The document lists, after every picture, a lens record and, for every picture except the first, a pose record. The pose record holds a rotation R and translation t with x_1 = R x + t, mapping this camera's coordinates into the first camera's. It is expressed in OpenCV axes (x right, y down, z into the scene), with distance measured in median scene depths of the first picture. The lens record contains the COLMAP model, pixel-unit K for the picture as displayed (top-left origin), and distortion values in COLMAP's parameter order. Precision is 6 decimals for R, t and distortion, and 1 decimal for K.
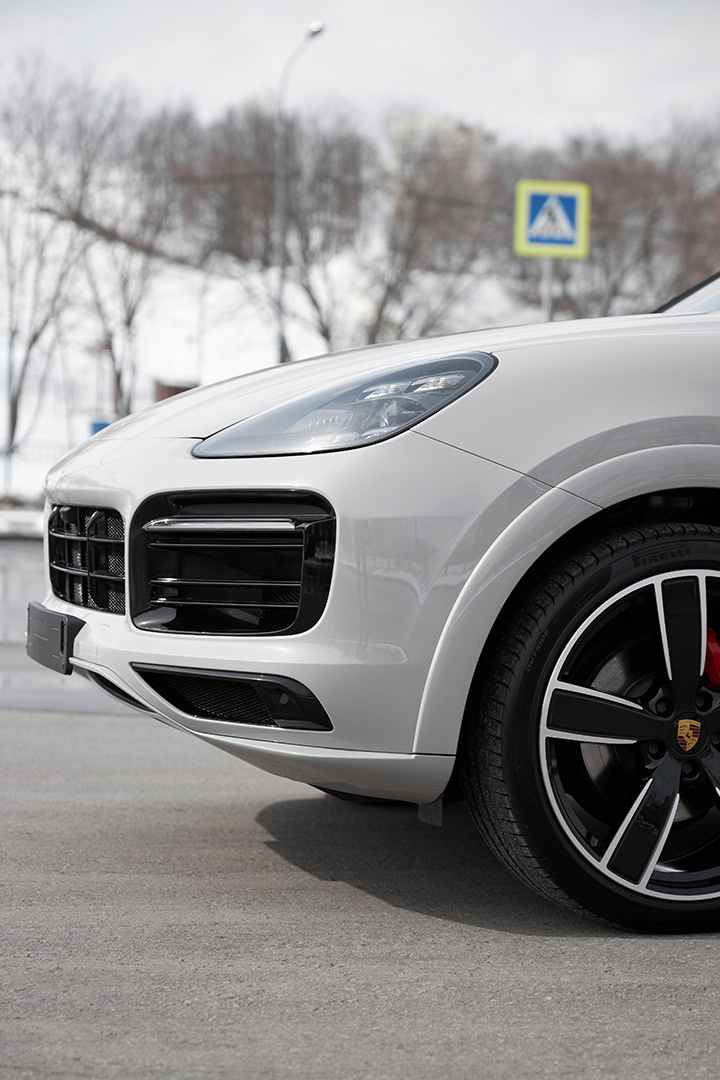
lens RADIAL K [[2391.3, 0, 360.0], [0, 2391.3, 540.0], [0, 0, 1]] dist [-0.103064, -0.319845]
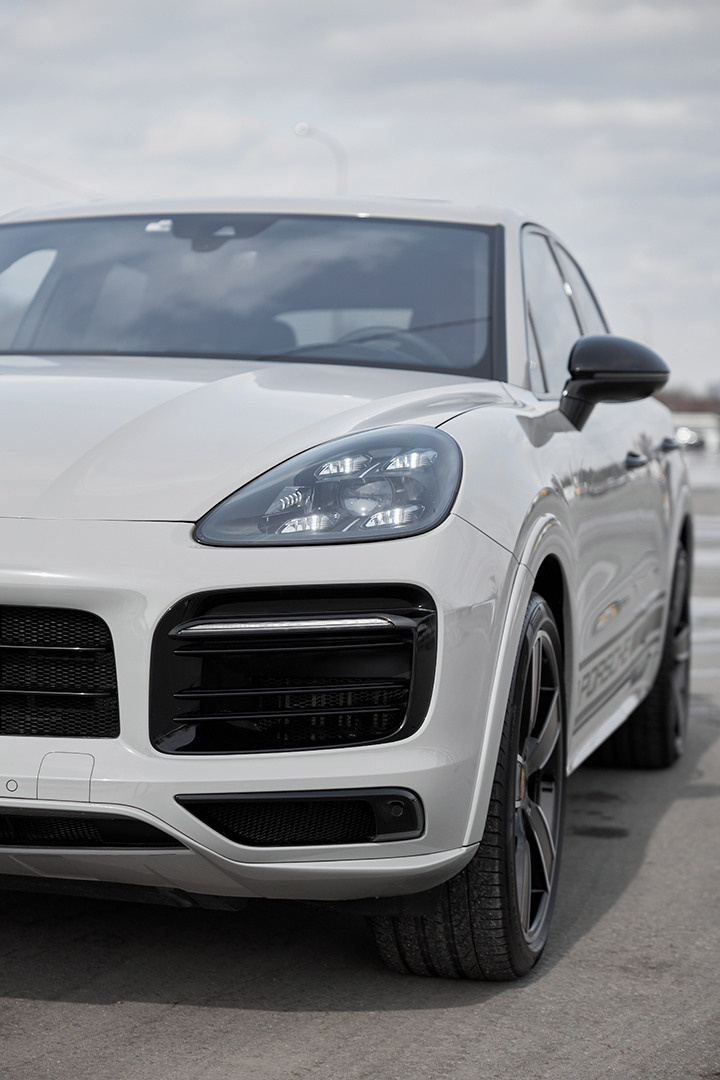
lens RADIAL K [[2207.2, 0, 345.5], [0, 2207.2, 557.1], [0, 0, 1]] dist [-0.002518, 0.000181]
pose [[0.506605, -0.056053, 0.860354, -0.755270], [0.008774, 0.998168, 0.059866, -0.080907], [-0.862134, -0.022779, 0.506169, 0.581403]]
